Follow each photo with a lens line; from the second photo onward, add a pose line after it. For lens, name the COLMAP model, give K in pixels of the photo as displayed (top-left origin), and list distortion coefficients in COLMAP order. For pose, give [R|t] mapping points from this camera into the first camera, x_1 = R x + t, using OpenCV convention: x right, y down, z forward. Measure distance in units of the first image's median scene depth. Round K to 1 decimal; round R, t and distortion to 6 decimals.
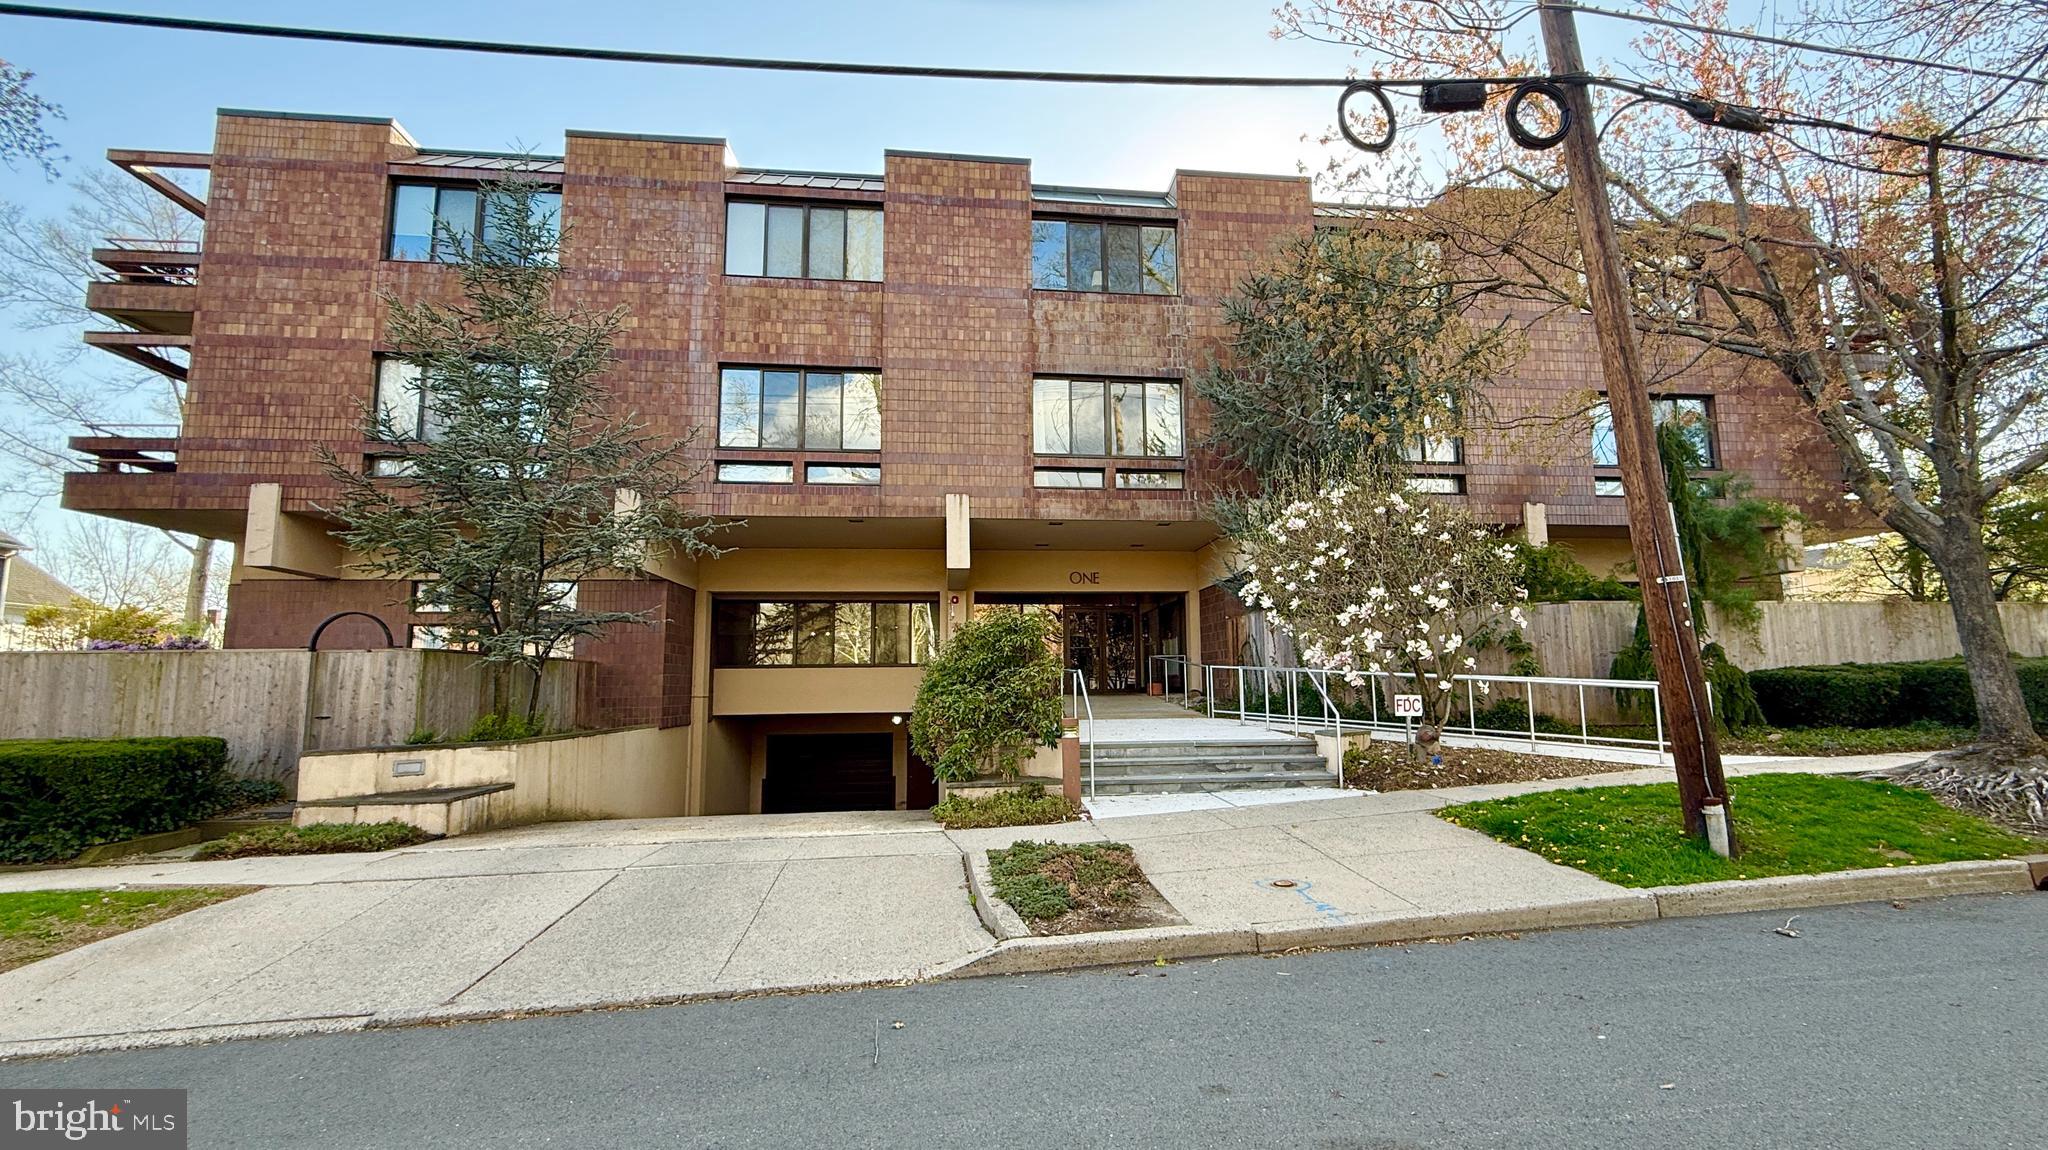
lens RADIAL K [[835.0, 0, 1030.6], [0, 835.0, 561.5], [0, 0, 1]] dist [-0.004485, 0.002127]
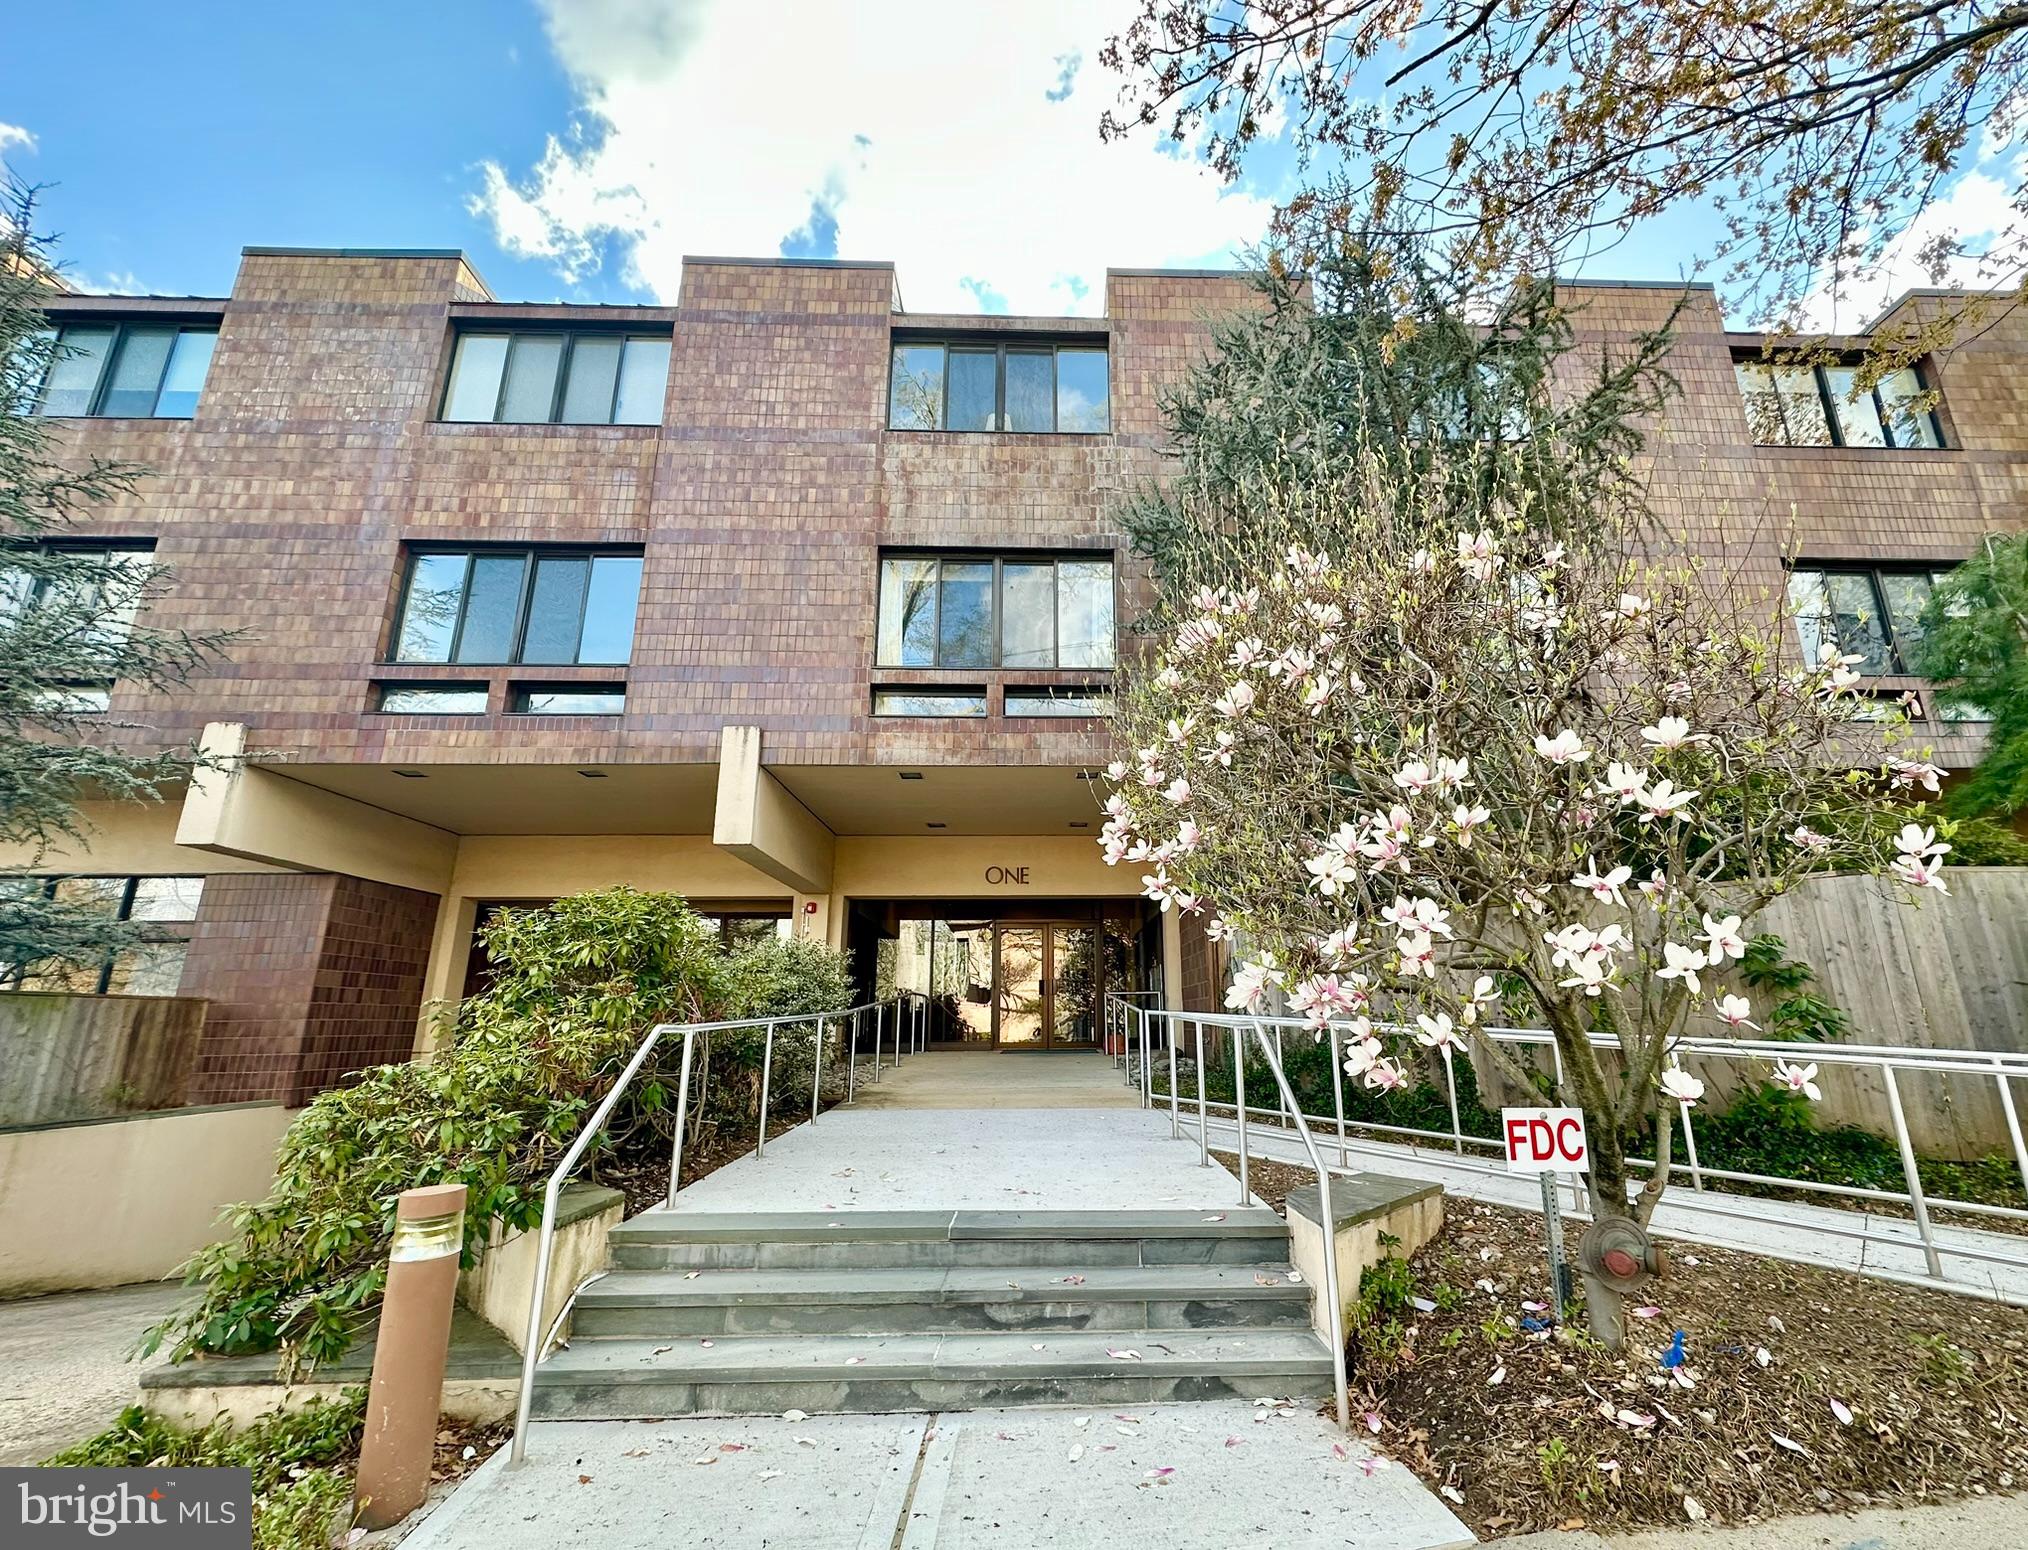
lens RADIAL K [[874.2, 0, 1013.6], [0, 874.2, 789.0], [0, 0, 1]] dist [-0.014455, 0.000441]
pose [[0.997179, -0.016000, -0.073336, 0.158023], [0.007291, 0.993044, -0.117518, 0.042572], [0.074706, 0.116652, 0.990359, 0.367981]]
